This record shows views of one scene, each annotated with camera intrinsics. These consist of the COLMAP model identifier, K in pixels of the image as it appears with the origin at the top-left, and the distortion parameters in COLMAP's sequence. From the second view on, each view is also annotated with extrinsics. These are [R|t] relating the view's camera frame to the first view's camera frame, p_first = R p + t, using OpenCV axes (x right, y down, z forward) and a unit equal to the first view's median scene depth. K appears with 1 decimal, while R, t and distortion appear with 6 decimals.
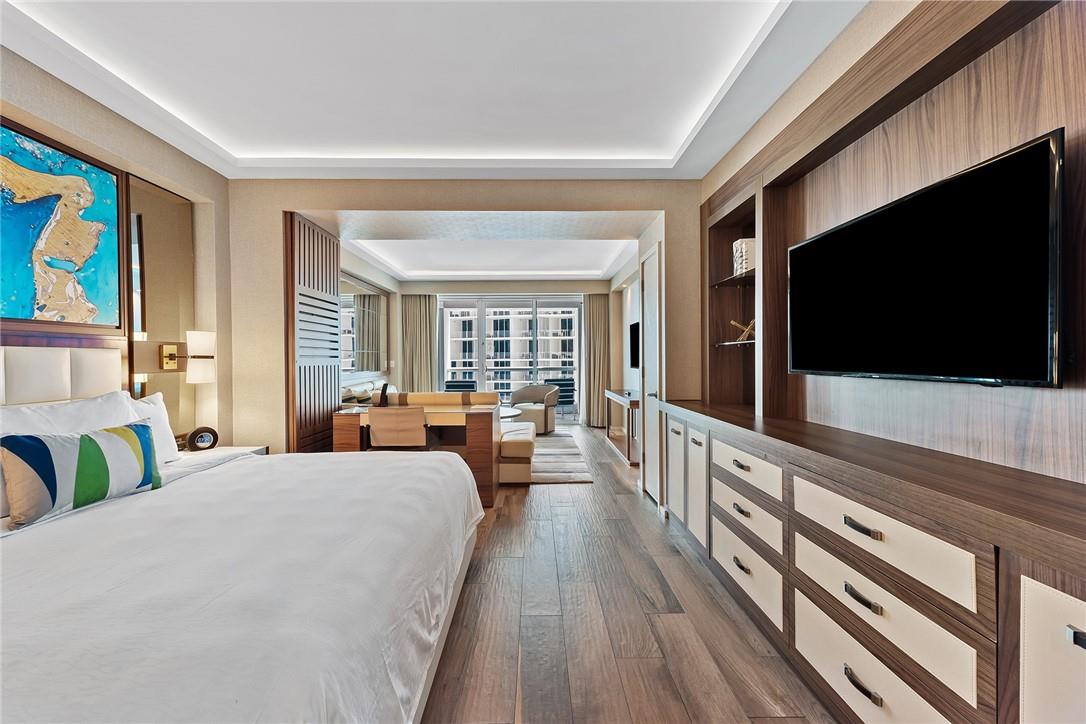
lens RADIAL K [[422.1, 0, 542.3], [0, 422.1, 360.5], [0, 0, 1]] dist [0.016384, -0.005101]
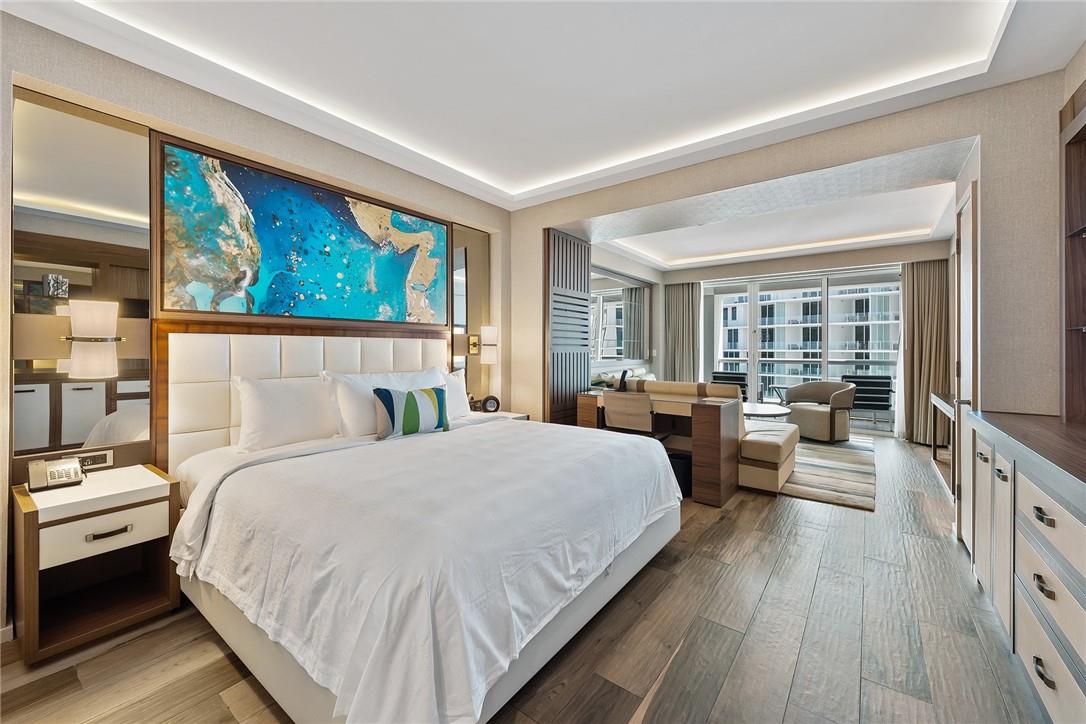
lens RADIAL K [[431.7, 0, 537.8], [0, 431.7, 346.2], [0, 0, 1]] dist [0.010123, -0.000309]
pose [[0.782583, 0.005938, -0.622518, 0.171409], [-0.011498, 0.999922, -0.004918, 0.000776], [0.622440, 0.011006, 0.782590, 0.000518]]
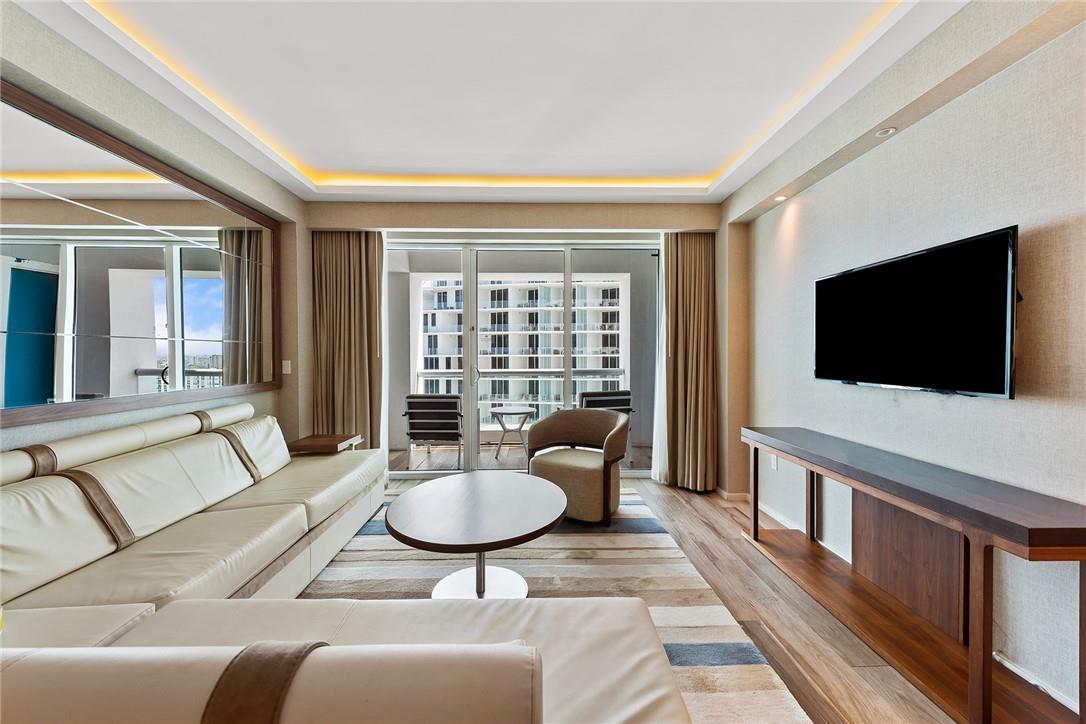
lens RADIAL K [[423.8, 0, 543.7], [0, 423.8, 357.4], [0, 0, 1]] dist [0.015279, -0.005309]
pose [[0.999953, 0.003952, 0.008881, -0.130950], [-0.003977, 0.999988, 0.002745, -0.012091], [-0.008870, -0.002780, 0.999957, 1.108525]]
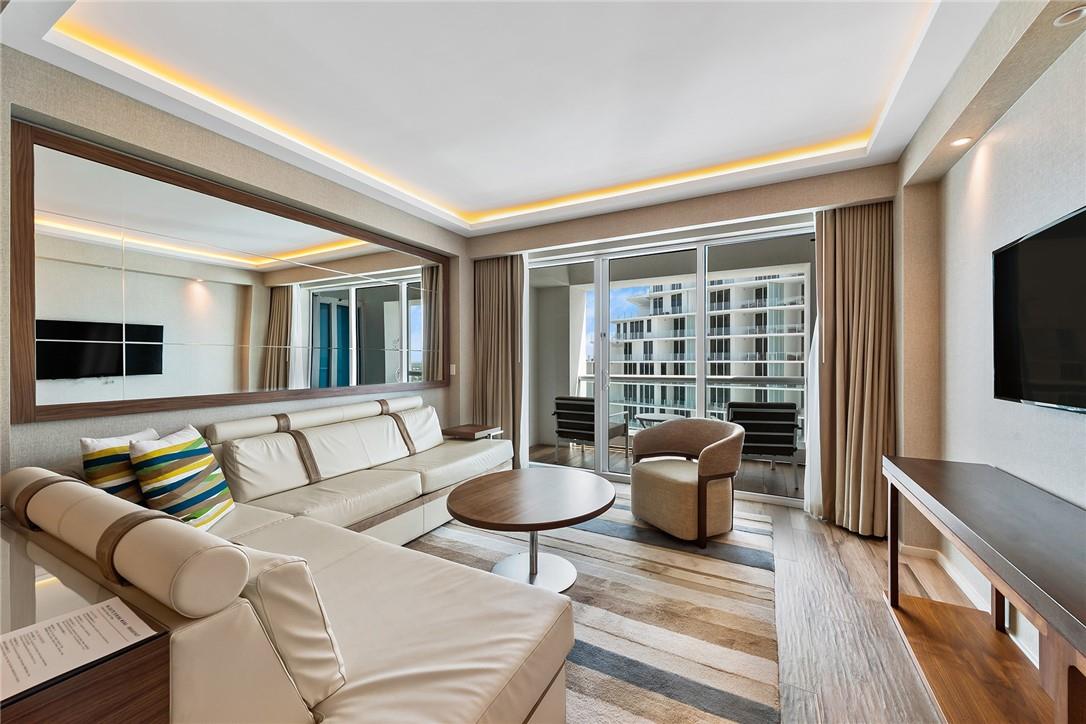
lens RADIAL K [[422.1, 0, 542.3], [0, 422.1, 360.5], [0, 0, 1]] dist [0.016384, -0.005101]
pose [[0.873841, 0.004980, -0.486187, 0.152438], [-0.006102, 0.999981, -0.000725, -0.012701], [0.486174, 0.003600, 0.873854, 1.137708]]
